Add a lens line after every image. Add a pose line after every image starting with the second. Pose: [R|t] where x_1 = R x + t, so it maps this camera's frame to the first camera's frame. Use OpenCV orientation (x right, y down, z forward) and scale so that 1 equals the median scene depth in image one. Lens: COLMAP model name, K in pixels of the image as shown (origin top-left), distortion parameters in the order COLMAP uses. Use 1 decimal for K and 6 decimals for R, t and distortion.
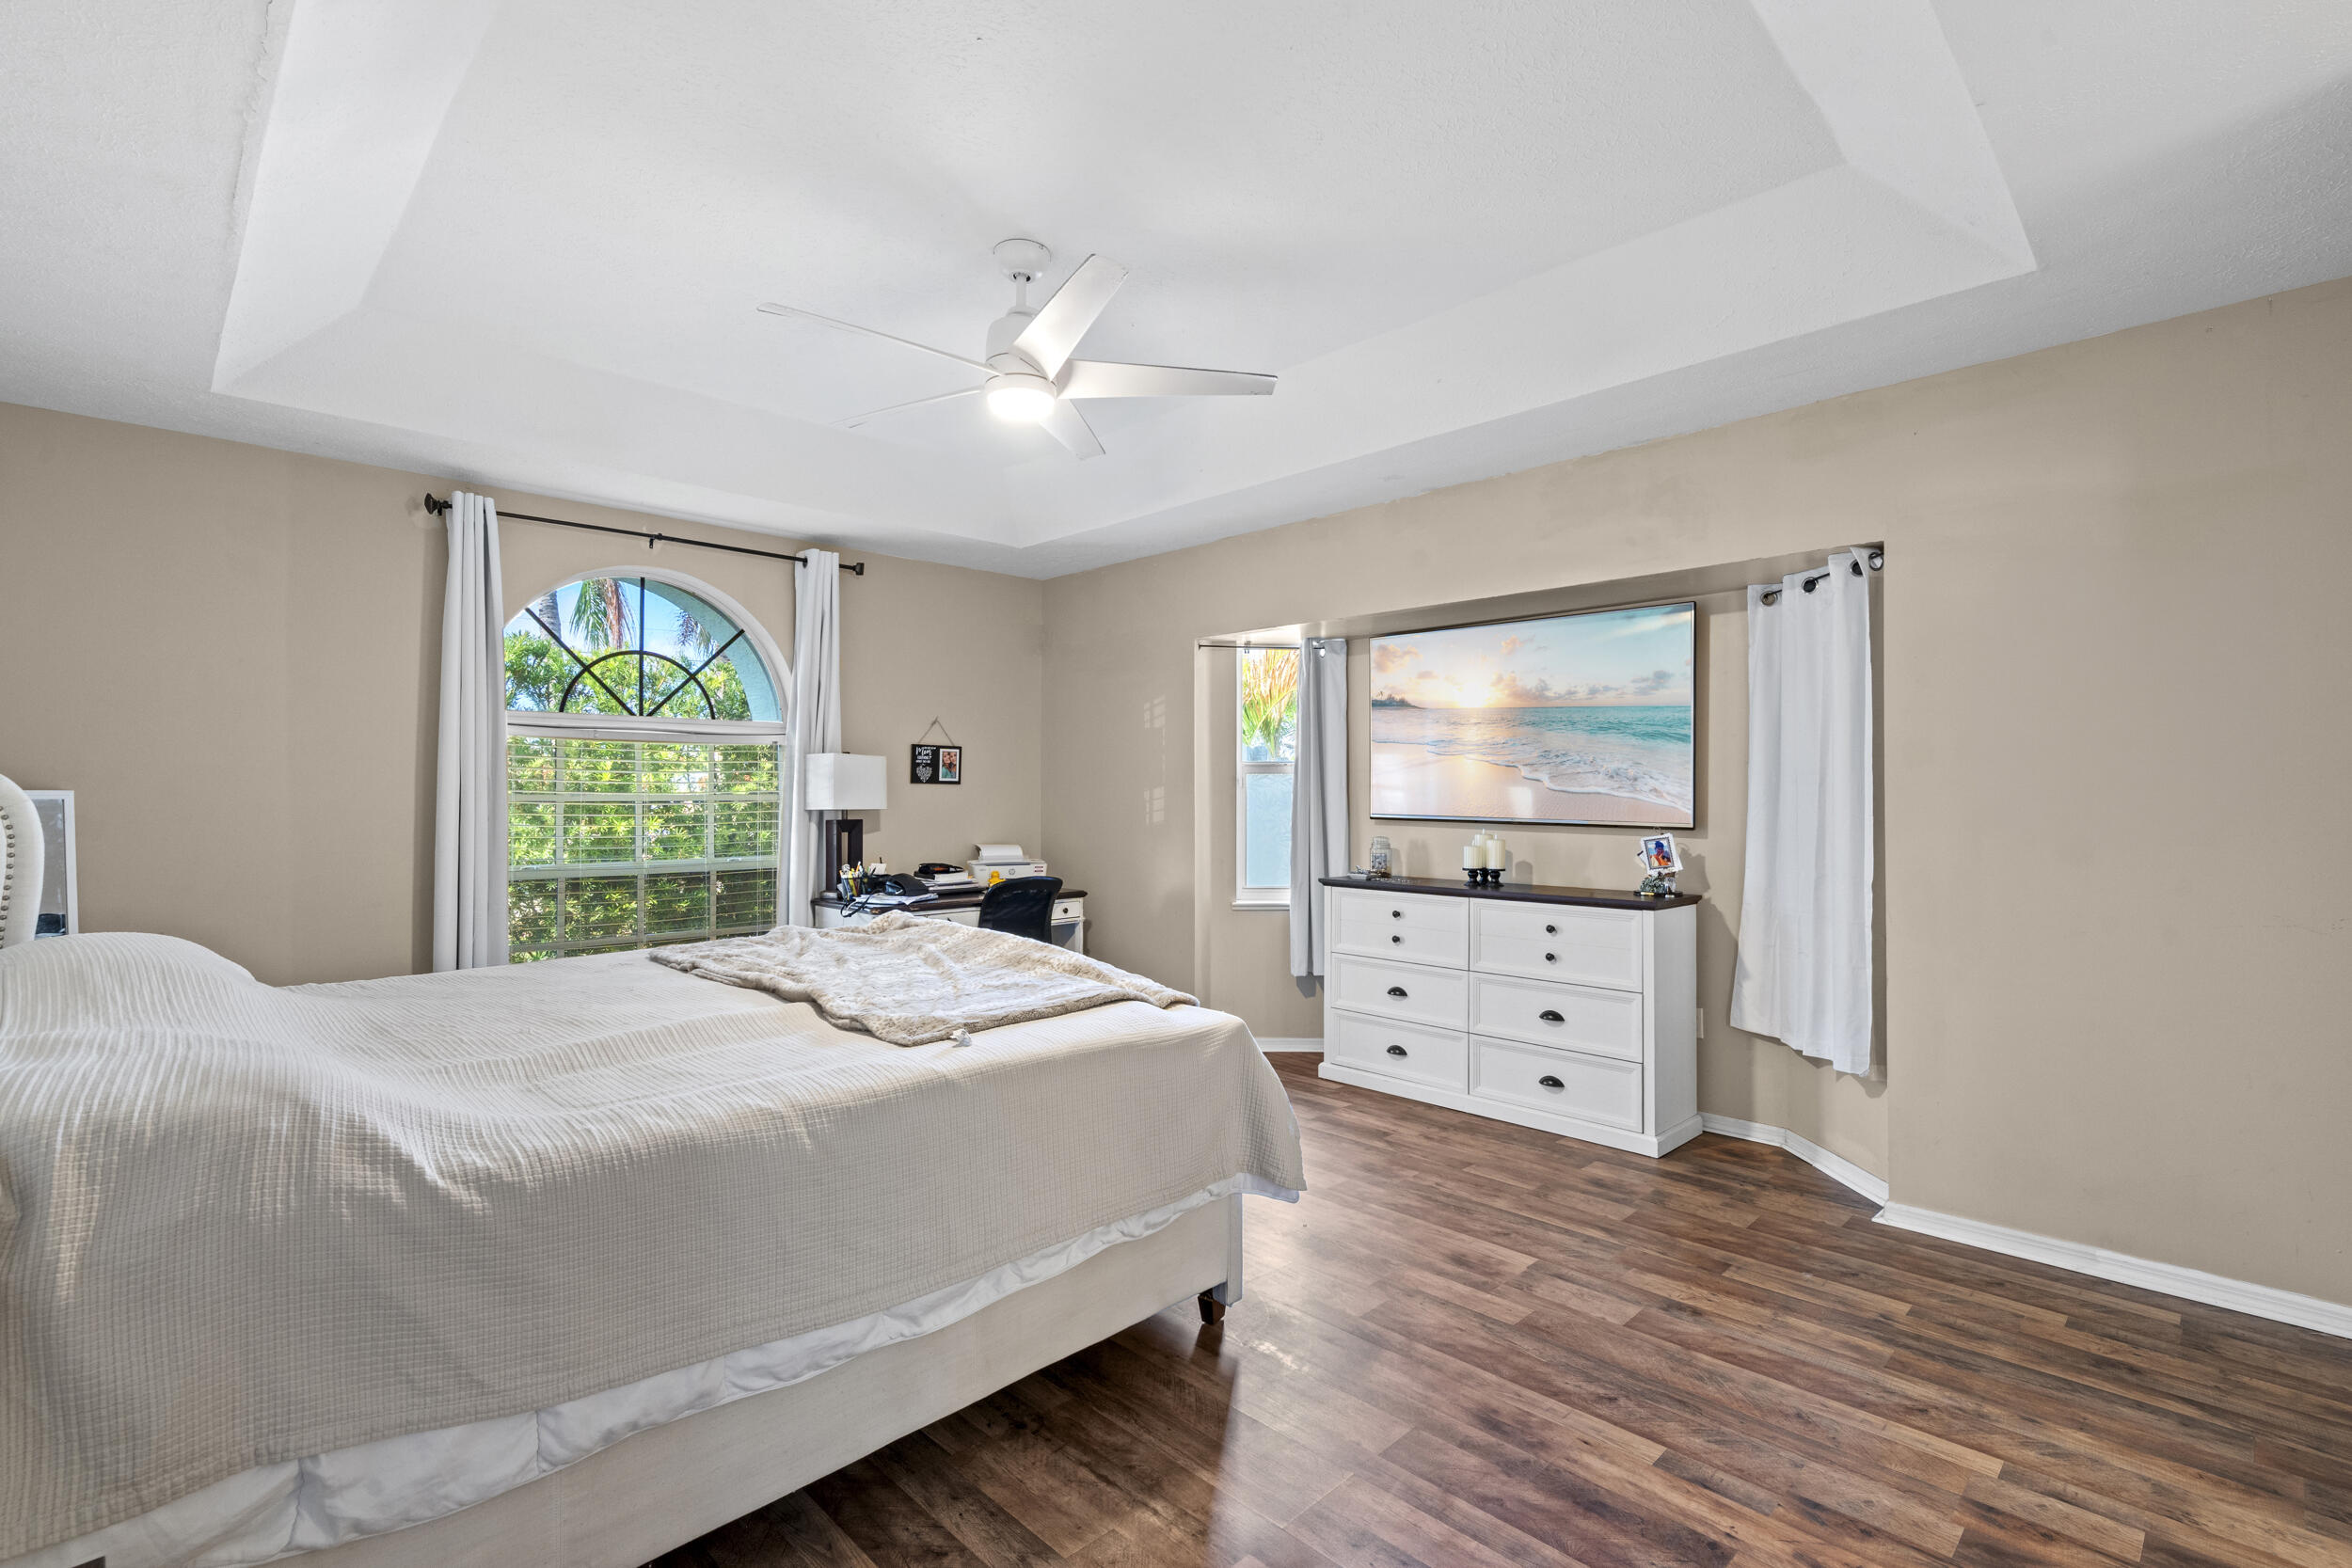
lens RADIAL K [[1081.8, 0, 1176.0], [0, 1081.8, 784.0], [0, 0, 1]] dist [0.001486, 0.000193]
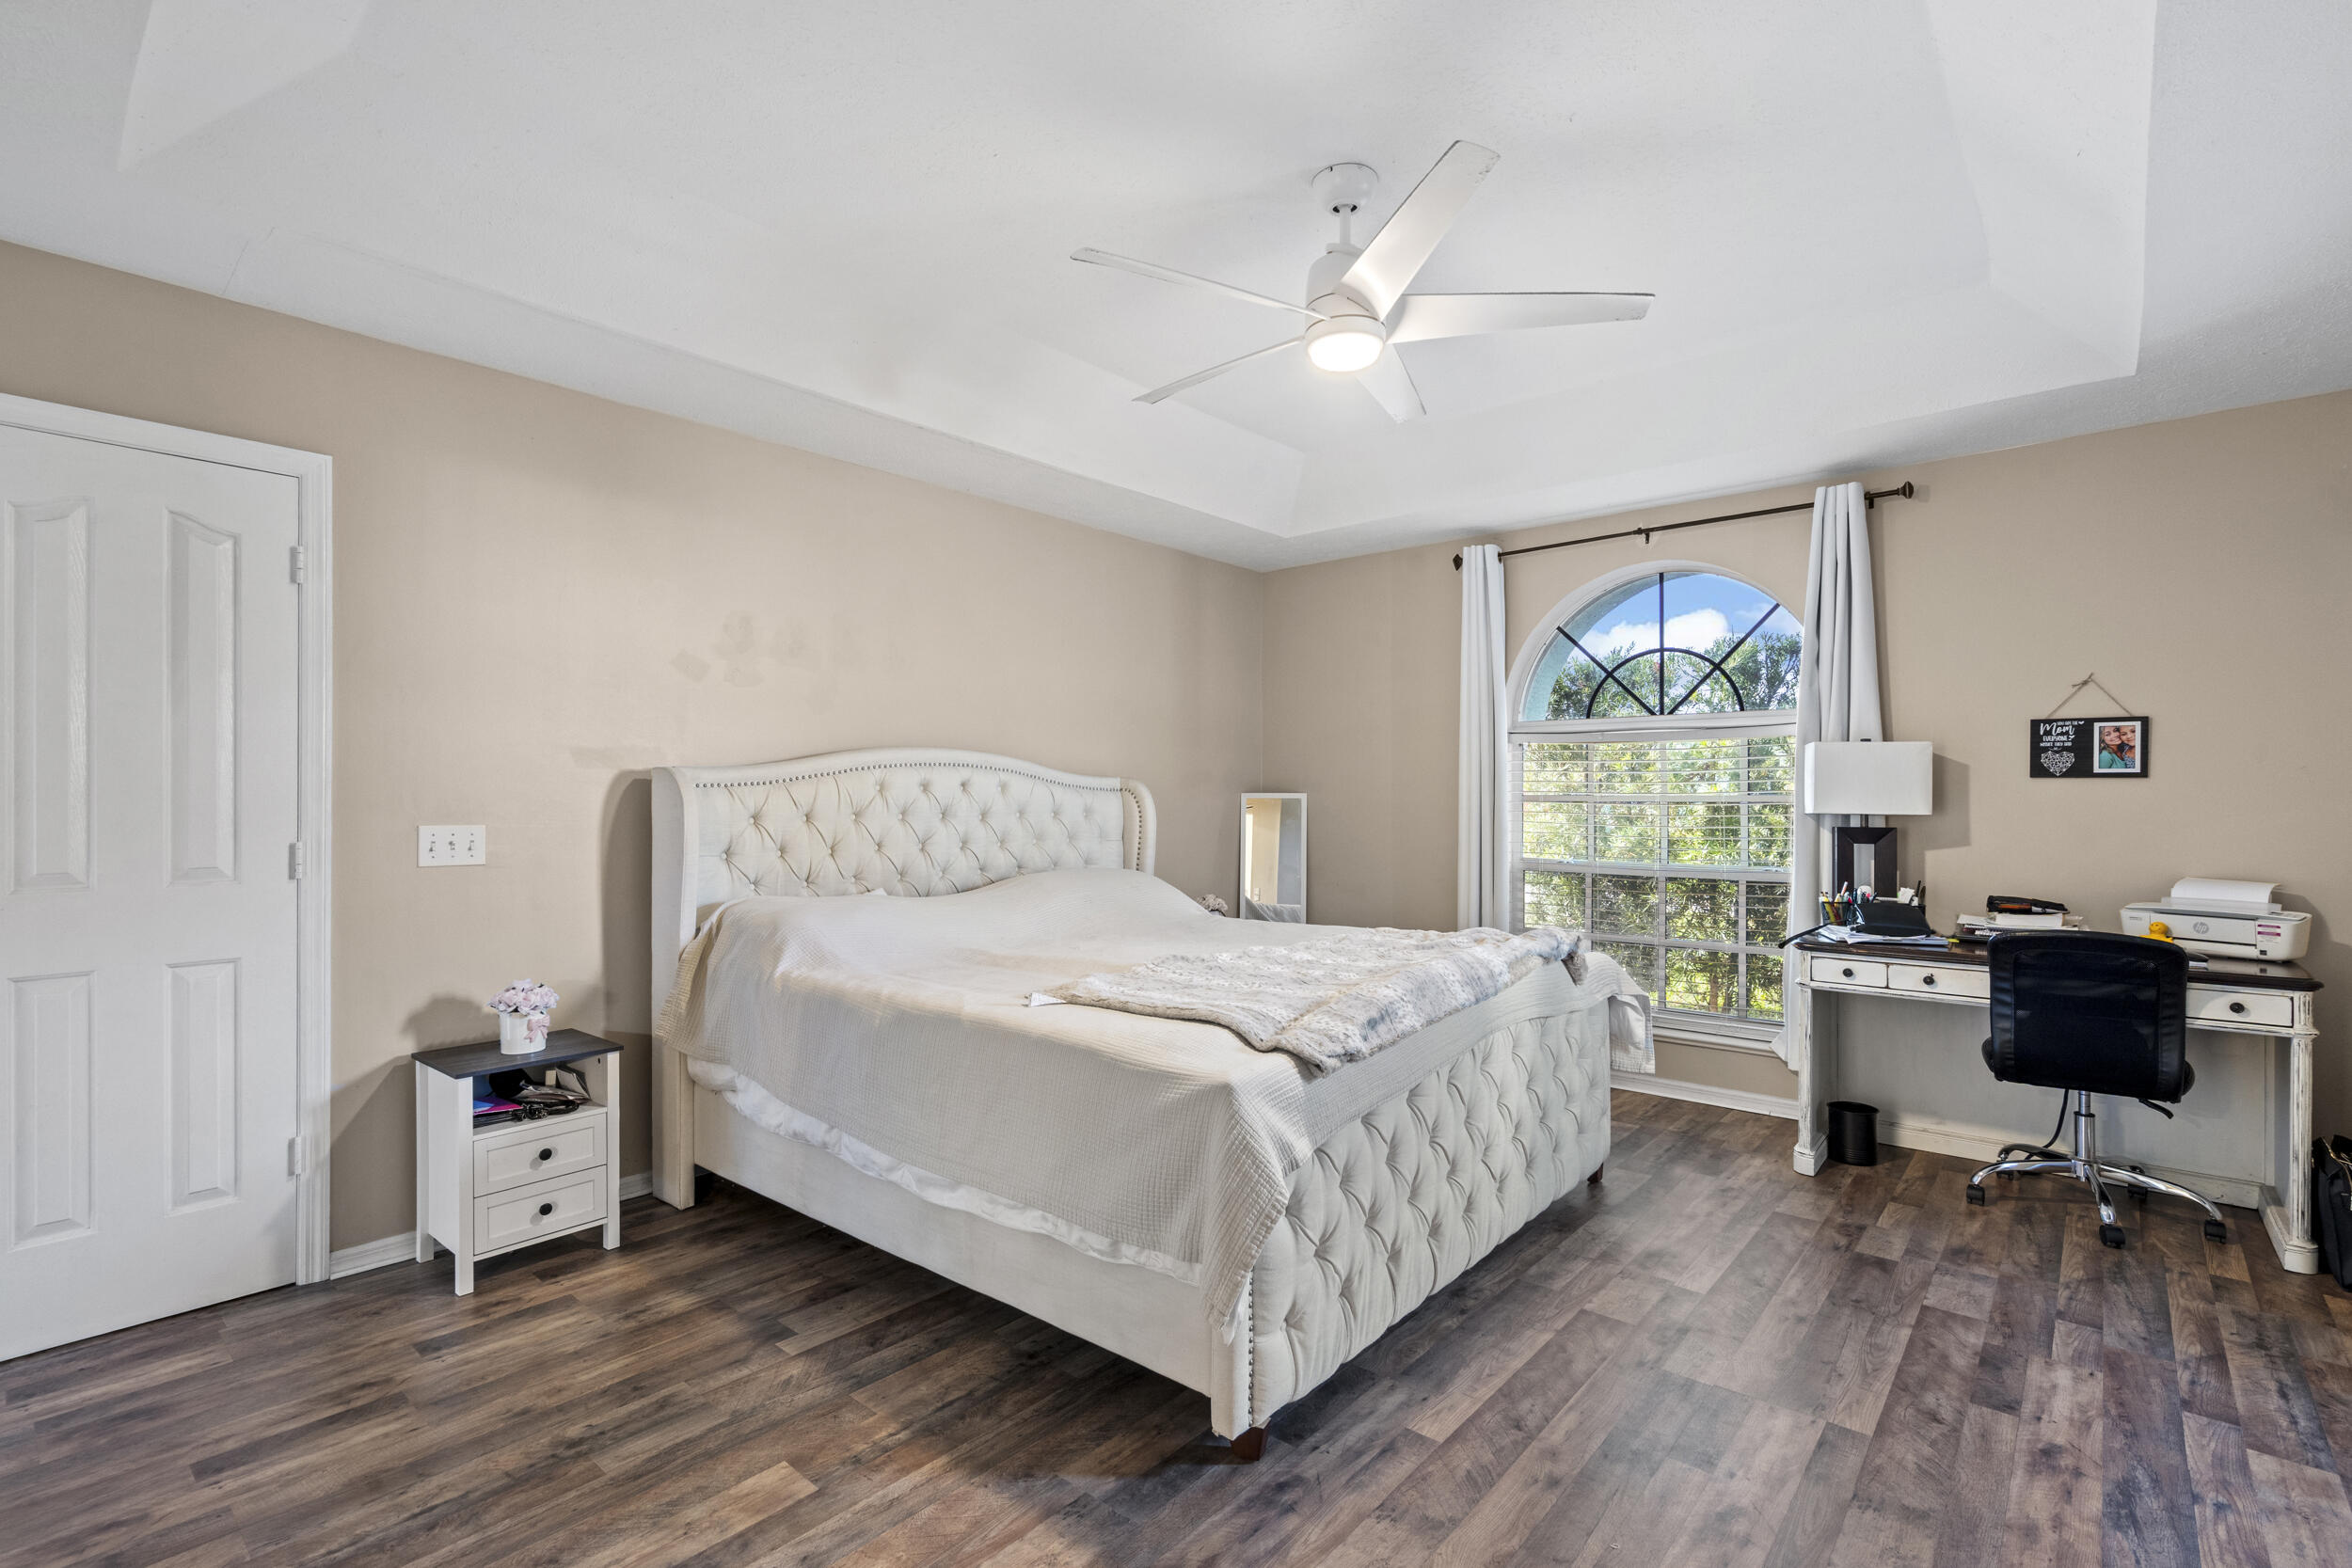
lens RADIAL K [[1081.0, 0, 1171.3], [0, 1081.0, 799.6], [0, 0, 1]] dist [-0.002944, -0.000257]
pose [[0.082070, -0.000626, -0.996626, 0.440521], [0.006934, 0.999976, -0.000057, 0.010710], [0.996602, -0.006906, 0.082072, 0.478422]]
